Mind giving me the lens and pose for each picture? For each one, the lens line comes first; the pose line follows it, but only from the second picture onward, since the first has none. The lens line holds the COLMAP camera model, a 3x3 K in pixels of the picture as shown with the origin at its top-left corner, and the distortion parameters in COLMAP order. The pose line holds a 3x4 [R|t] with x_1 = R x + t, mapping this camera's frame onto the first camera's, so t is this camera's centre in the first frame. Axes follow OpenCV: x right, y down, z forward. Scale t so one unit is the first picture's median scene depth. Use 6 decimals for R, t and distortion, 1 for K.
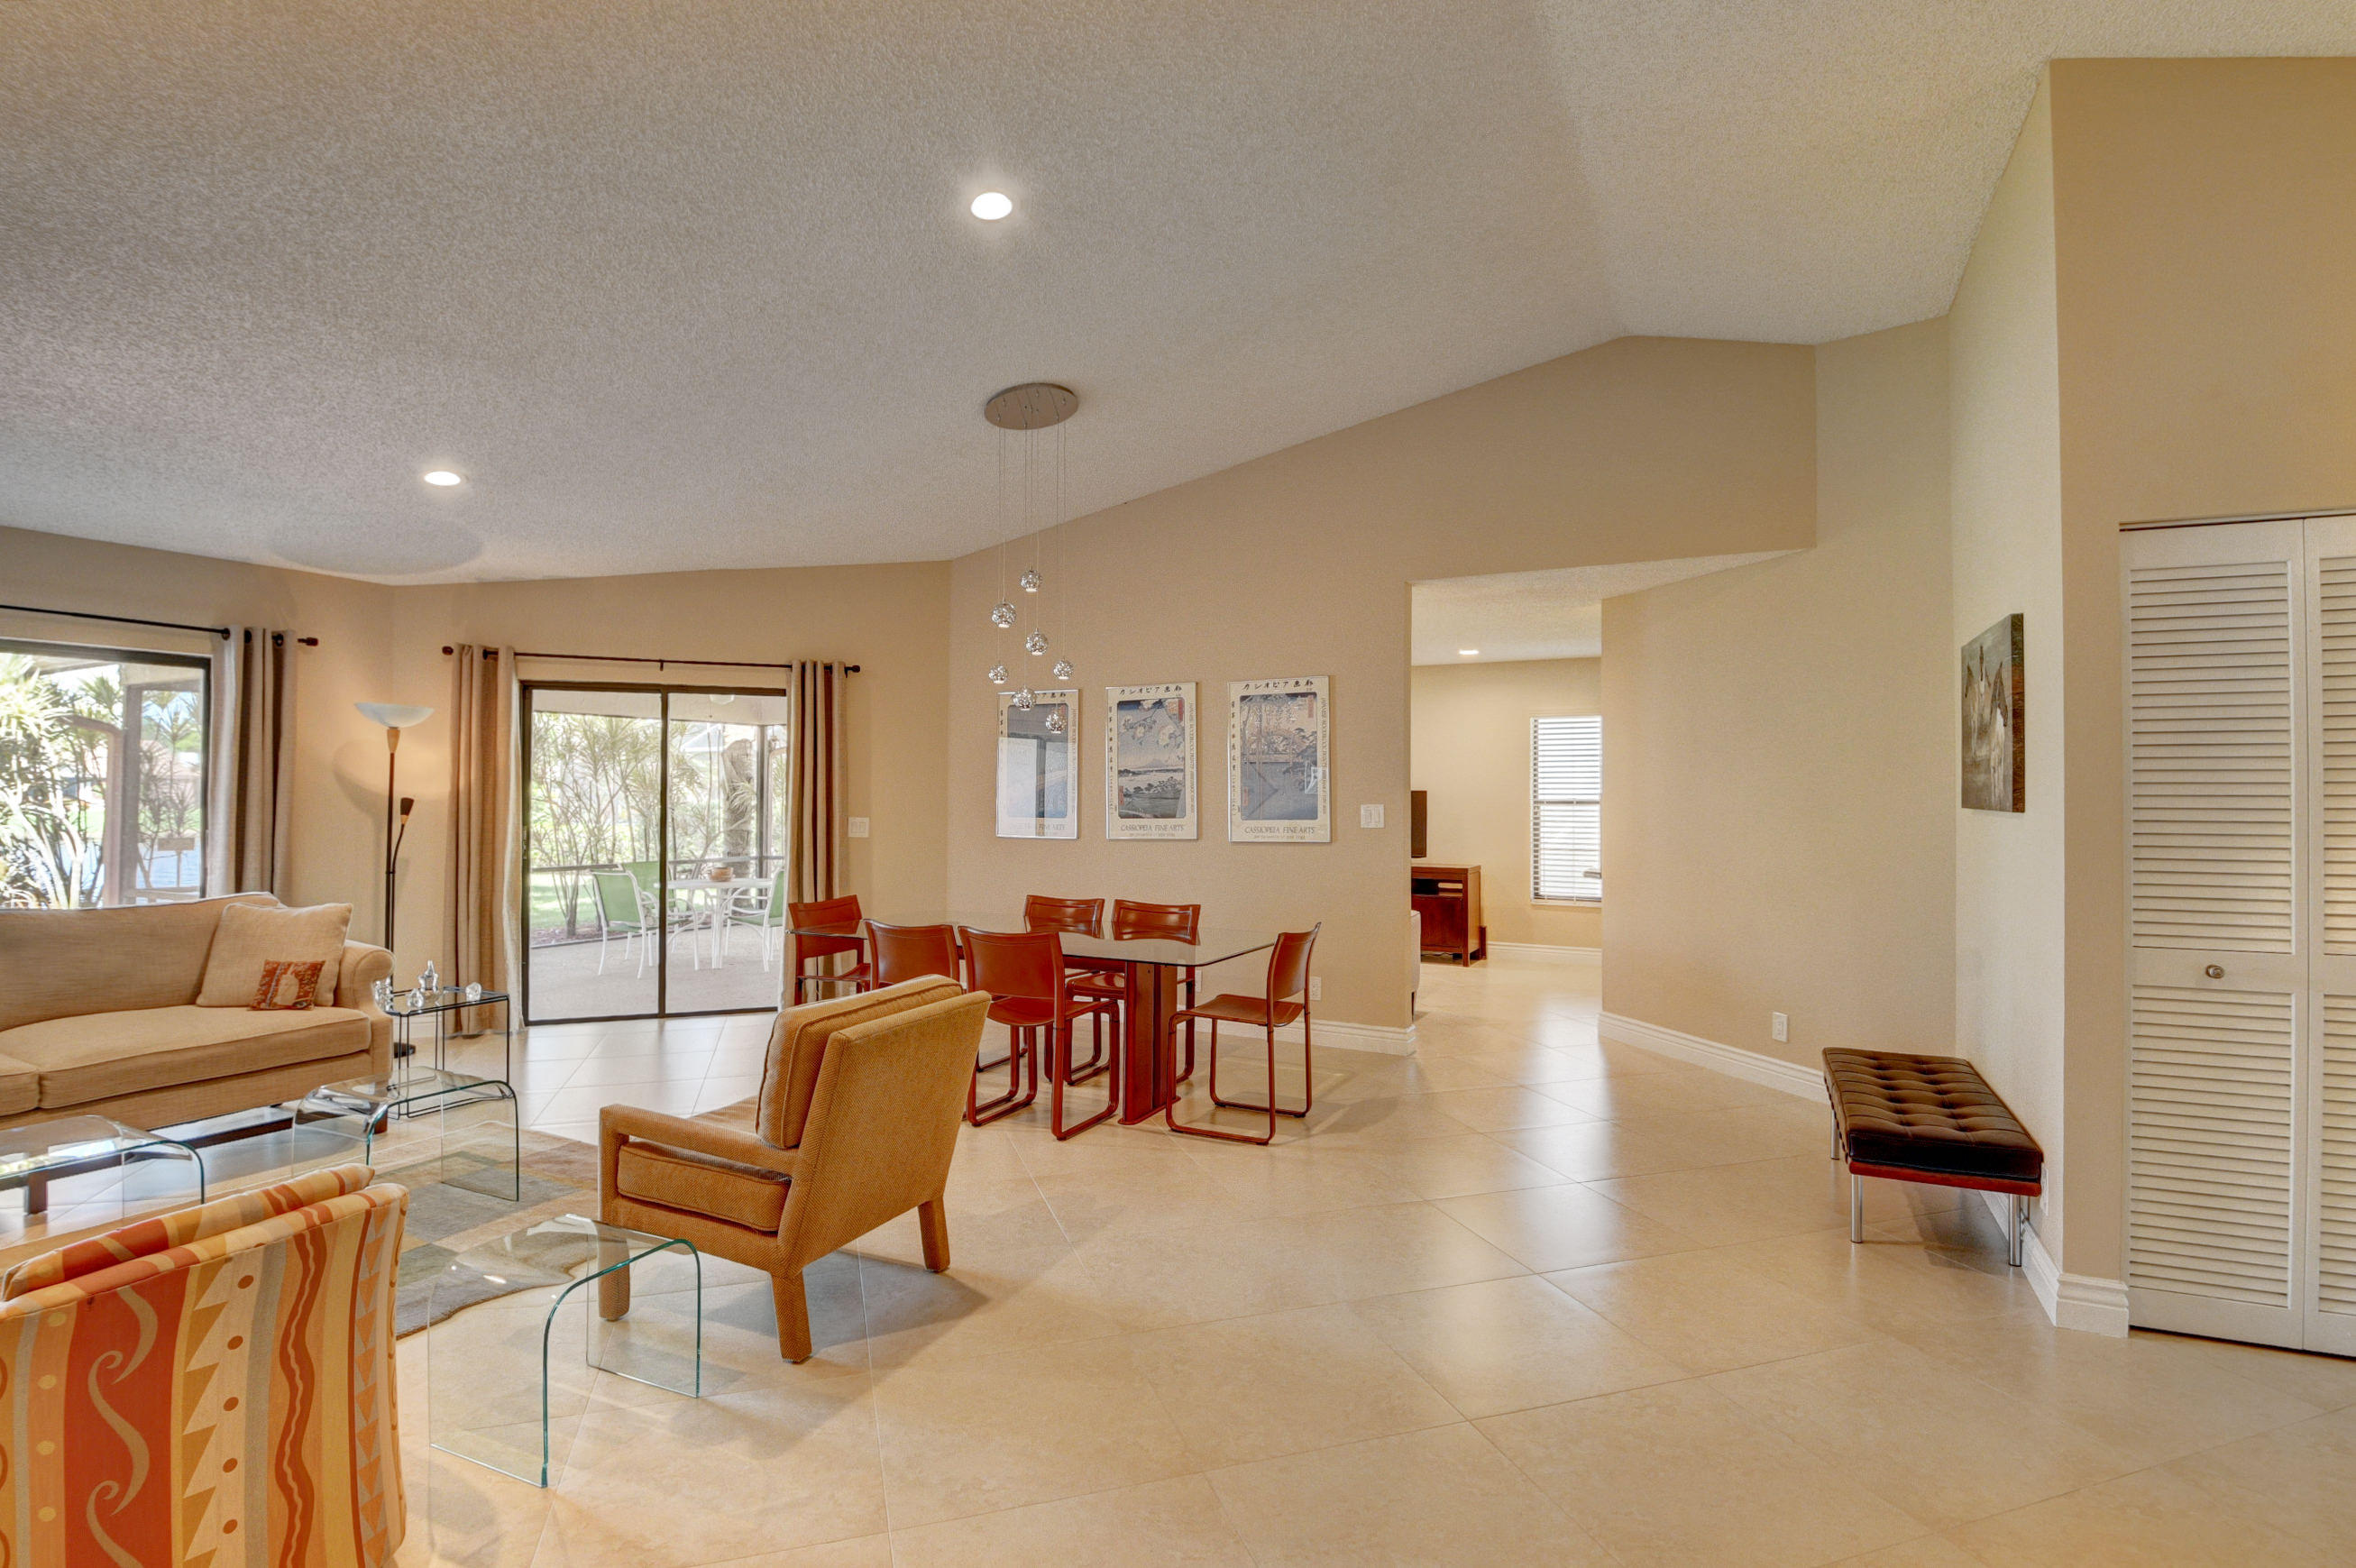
lens RADIAL K [[1124.7, 0, 1178.0], [0, 1124.7, 784.0], [0, 0, 1]] dist [0.008211, -0.023579]
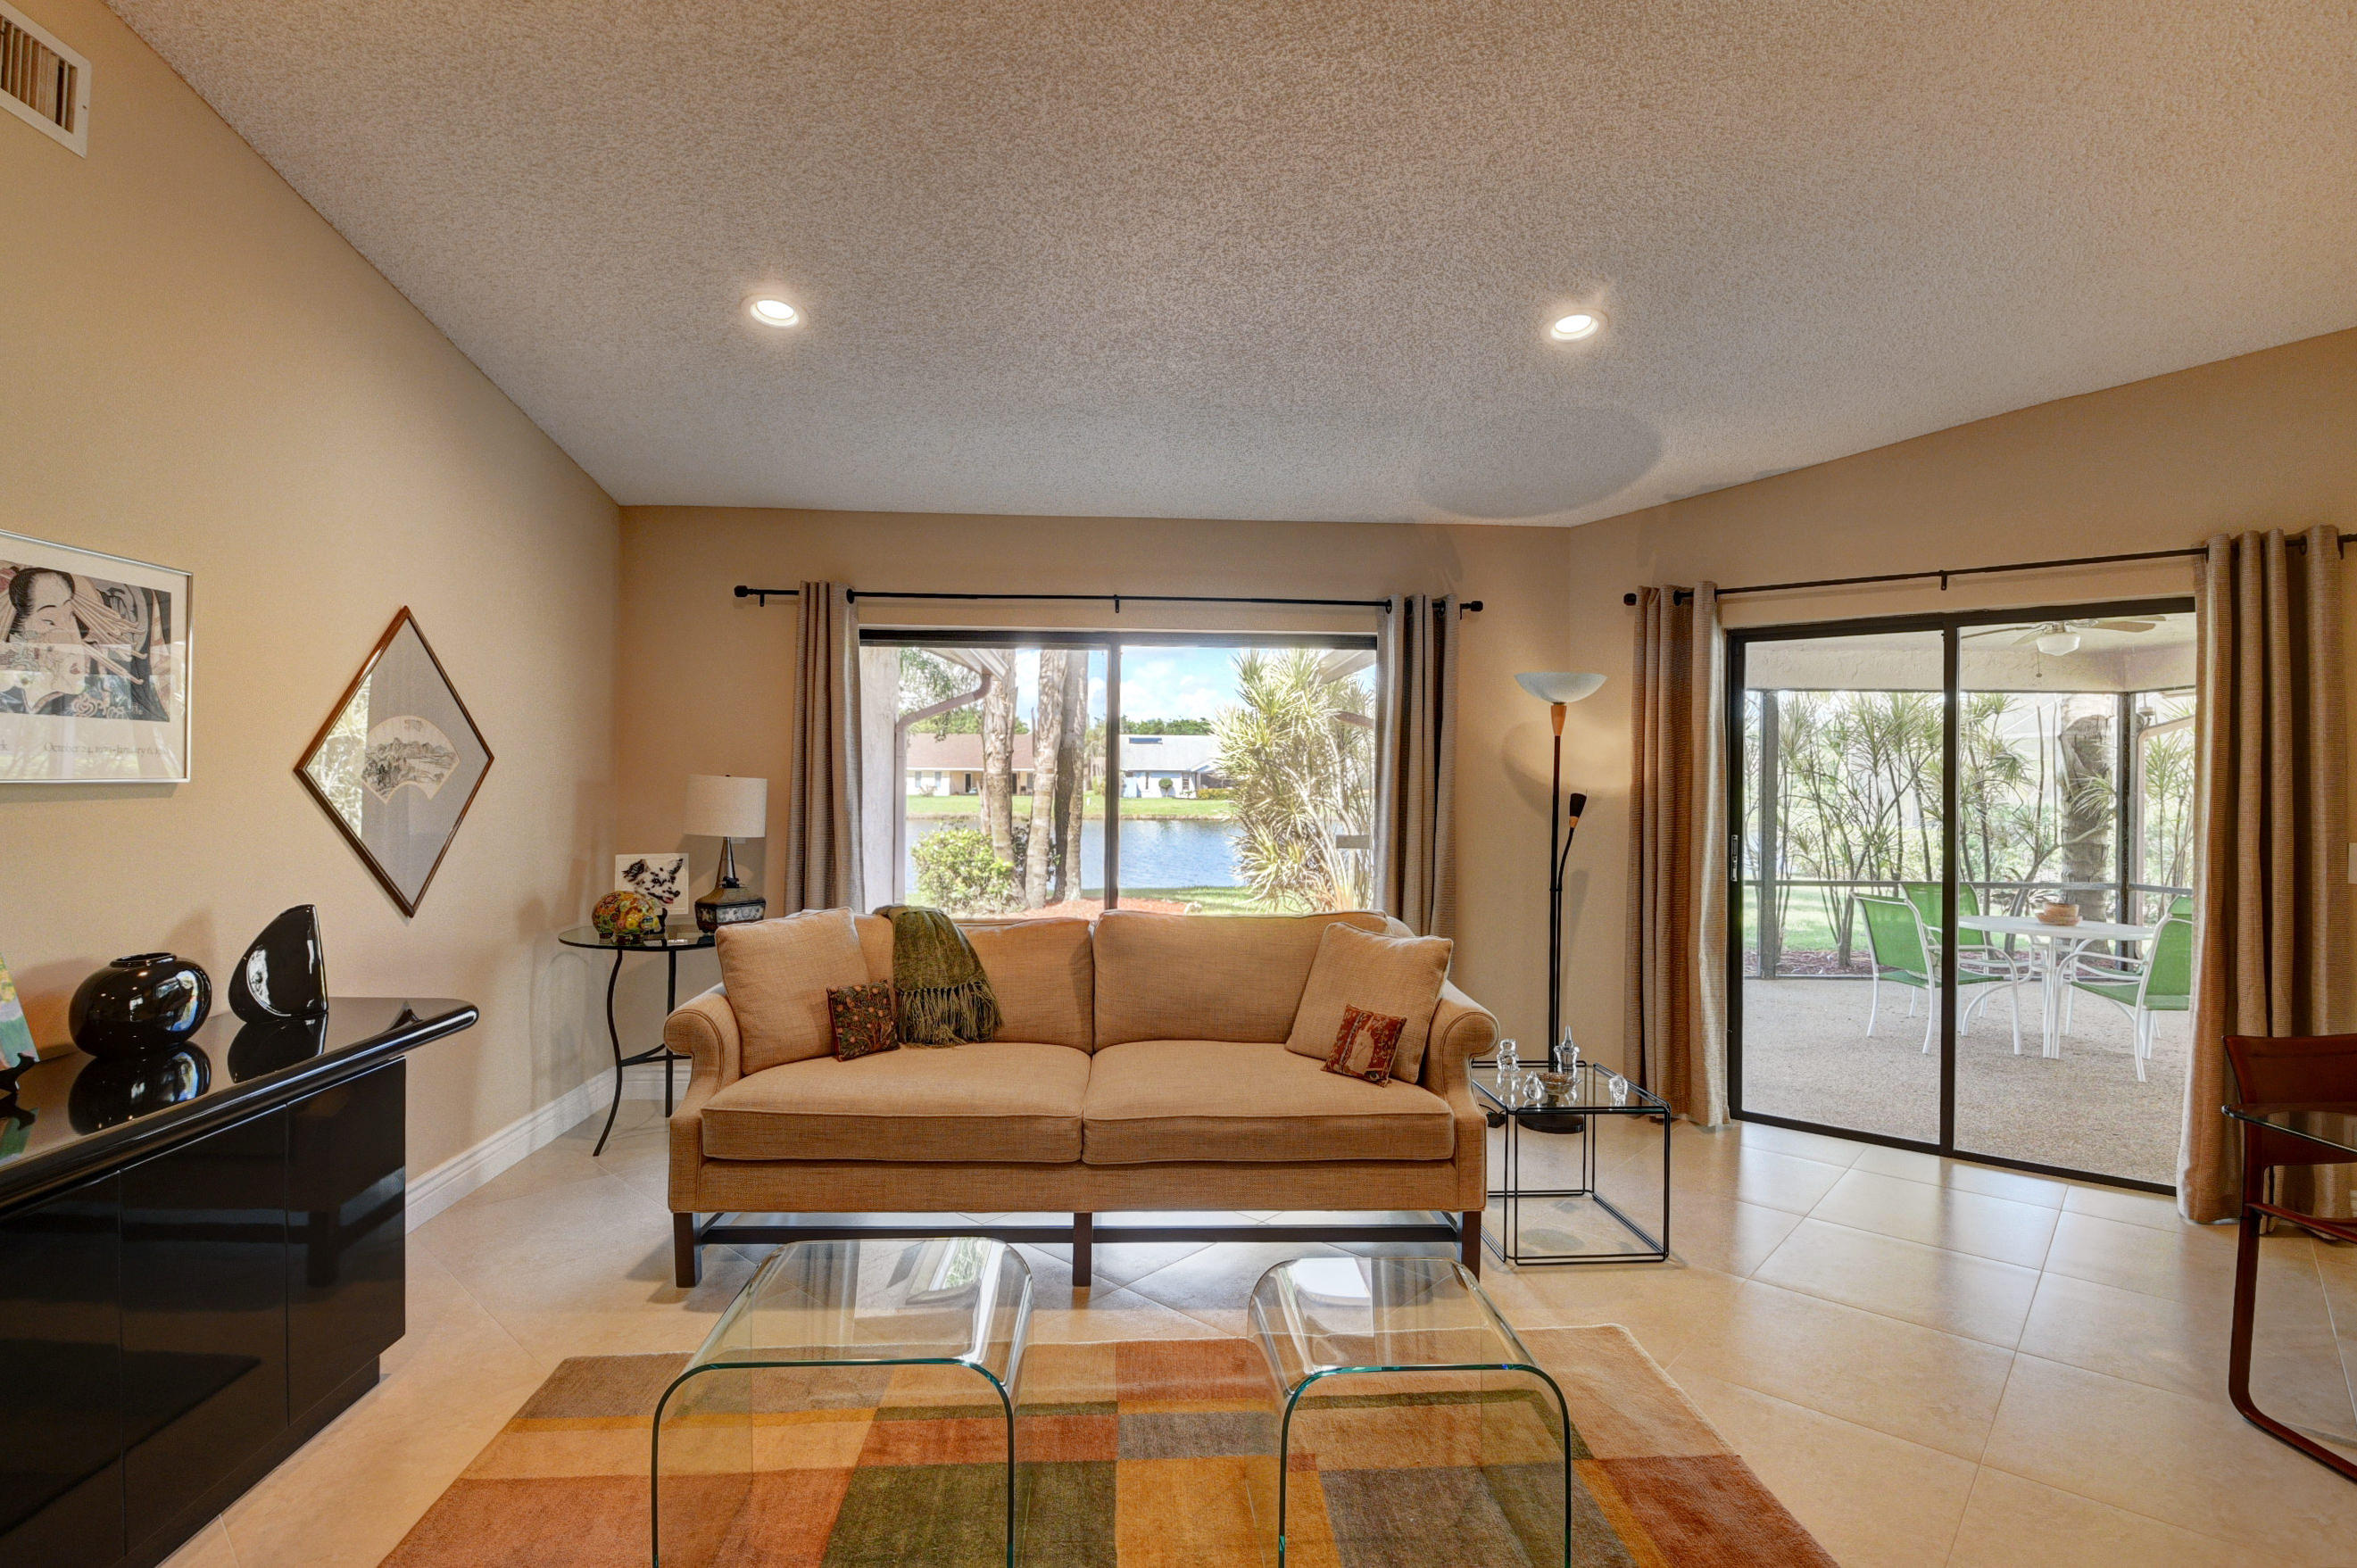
lens RADIAL K [[1115.8, 0, 1174.8], [0, 1115.8, 774.9], [0, 0, 1]] dist [0.025012, -0.035450]
pose [[0.493196, -0.004181, -0.869908, -0.159892], [-0.000106, 0.999988, -0.004867, 0.003226], [0.869918, 0.002493, 0.493190, 0.395589]]
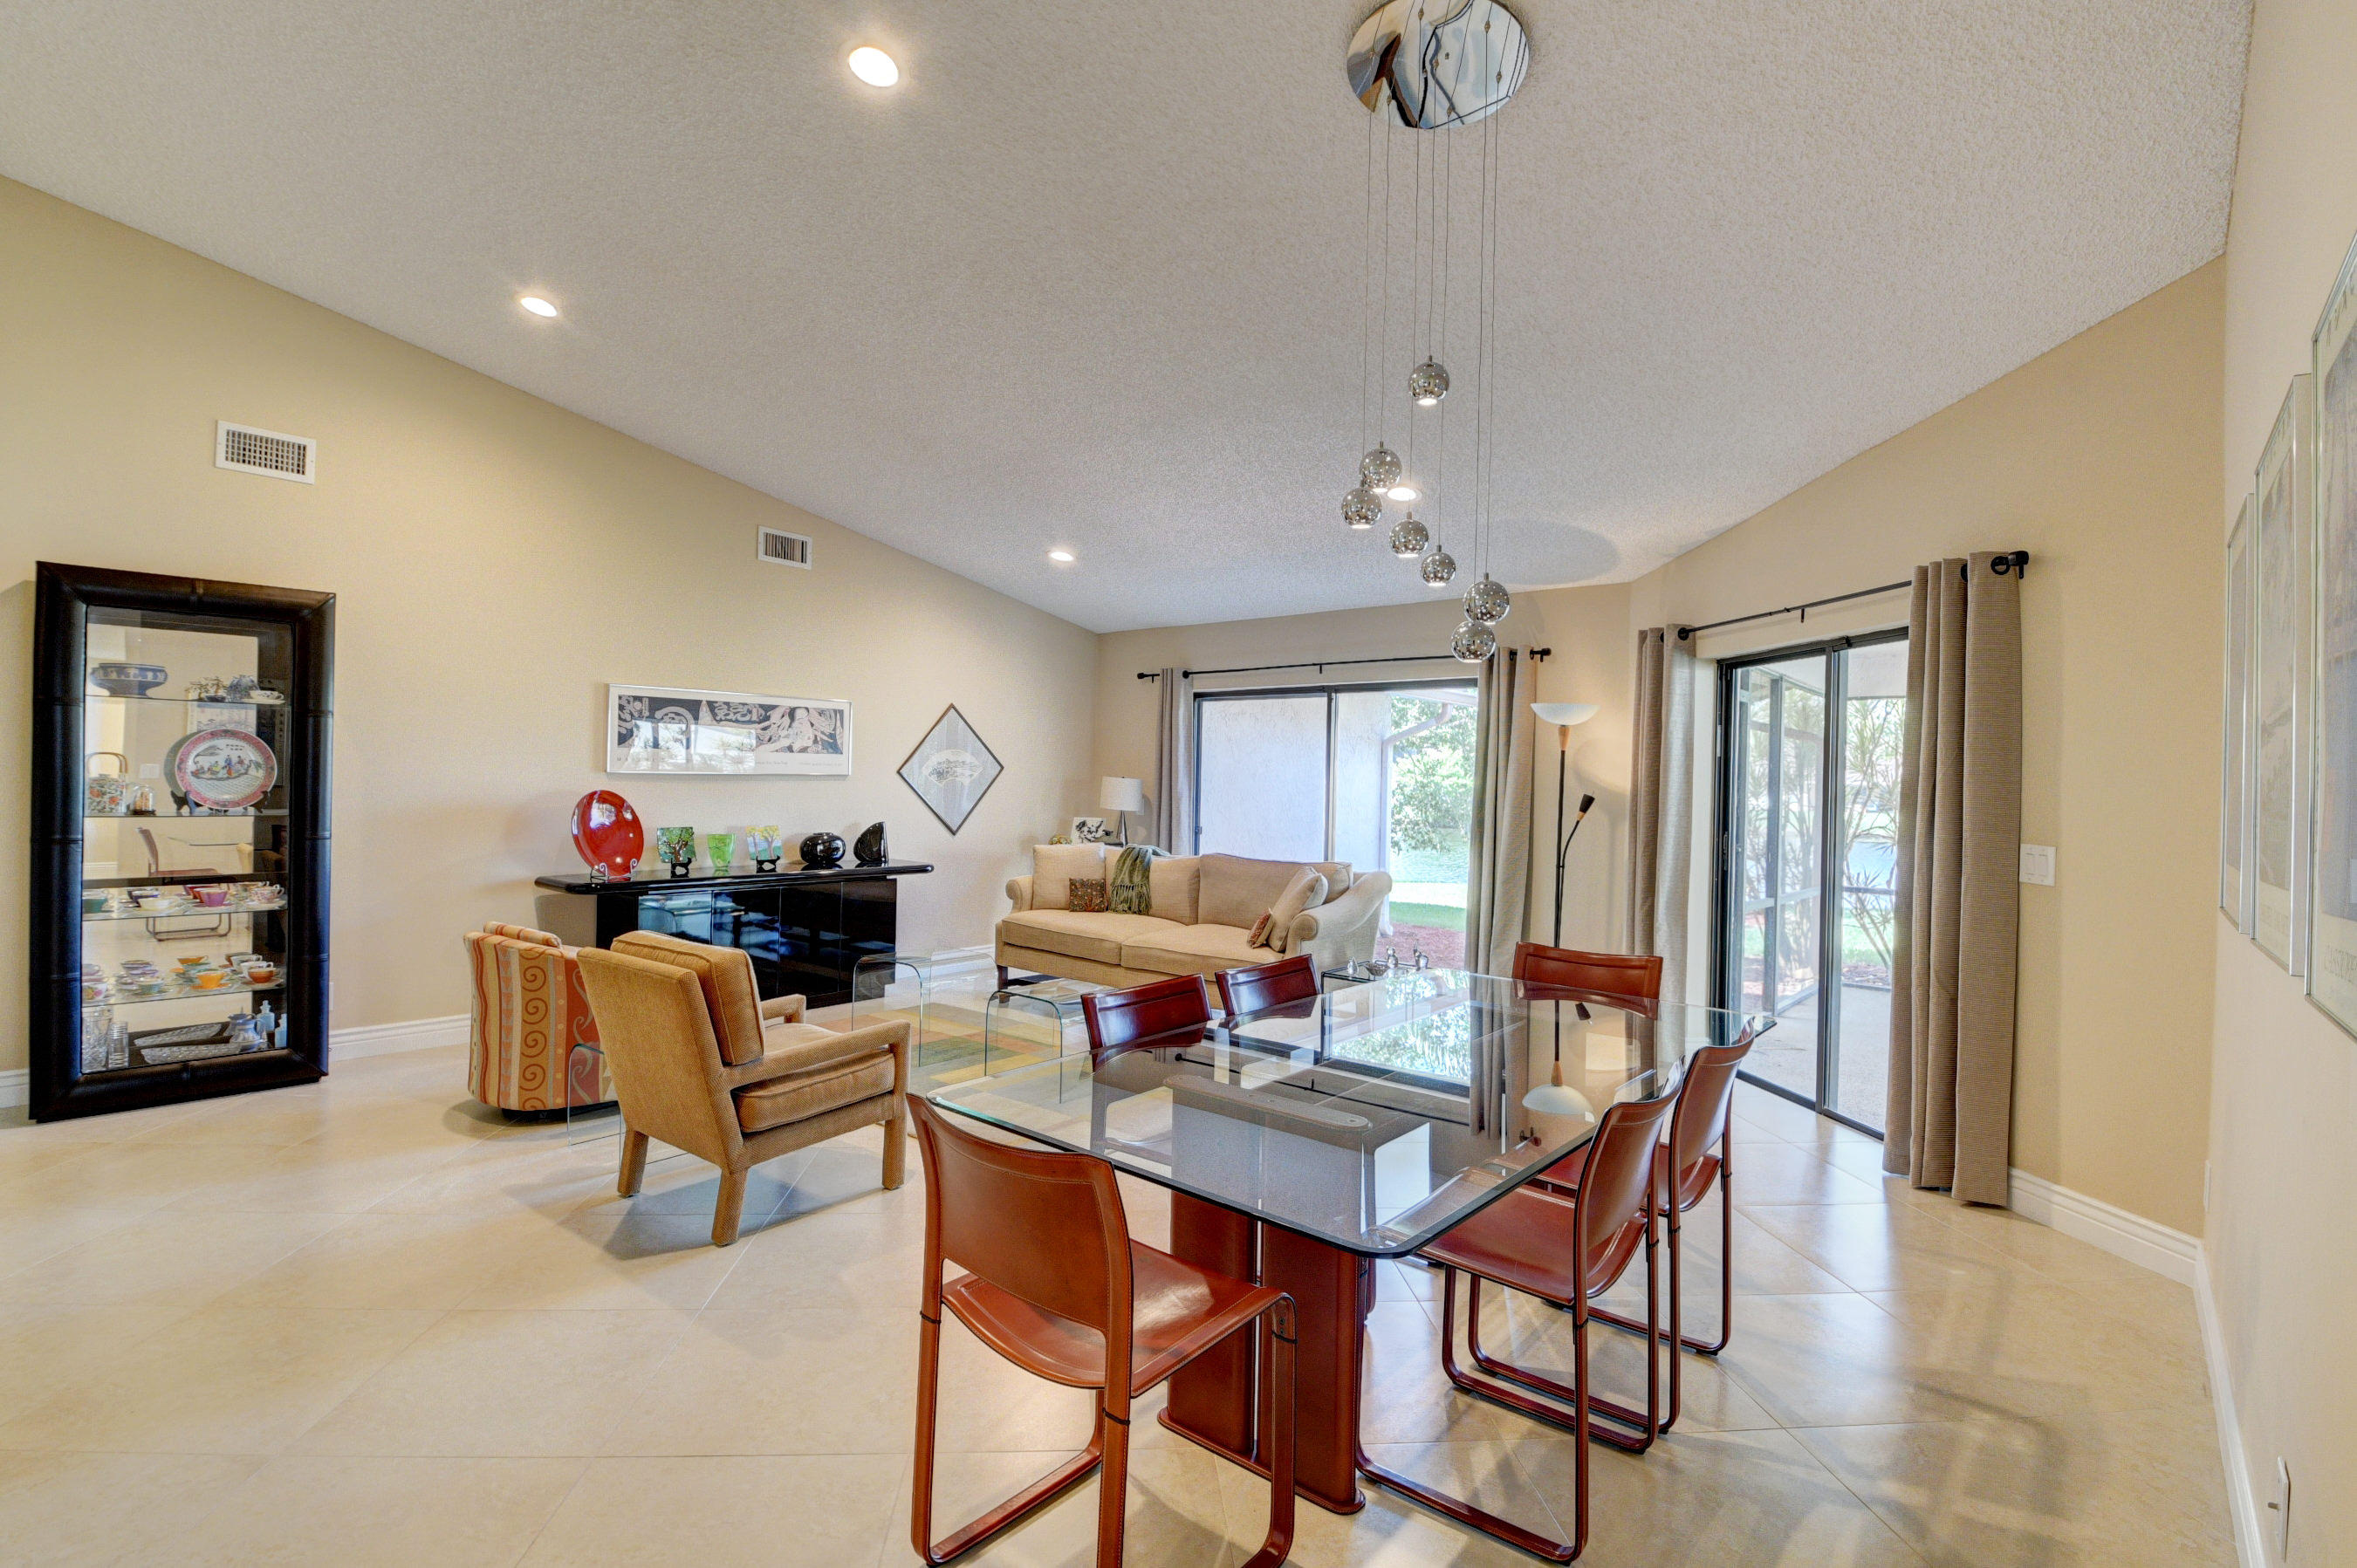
lens RADIAL K [[1088.9, 0, 1173.3], [0, 1088.9, 776.9], [0, 0, 1]] dist [0.015580, -0.024812]
pose [[-0.235620, -0.009967, -0.971794, 0.361513], [-0.013741, 0.999882, -0.006924, 0.008816], [0.971748, 0.011722, -0.235729, 0.908076]]
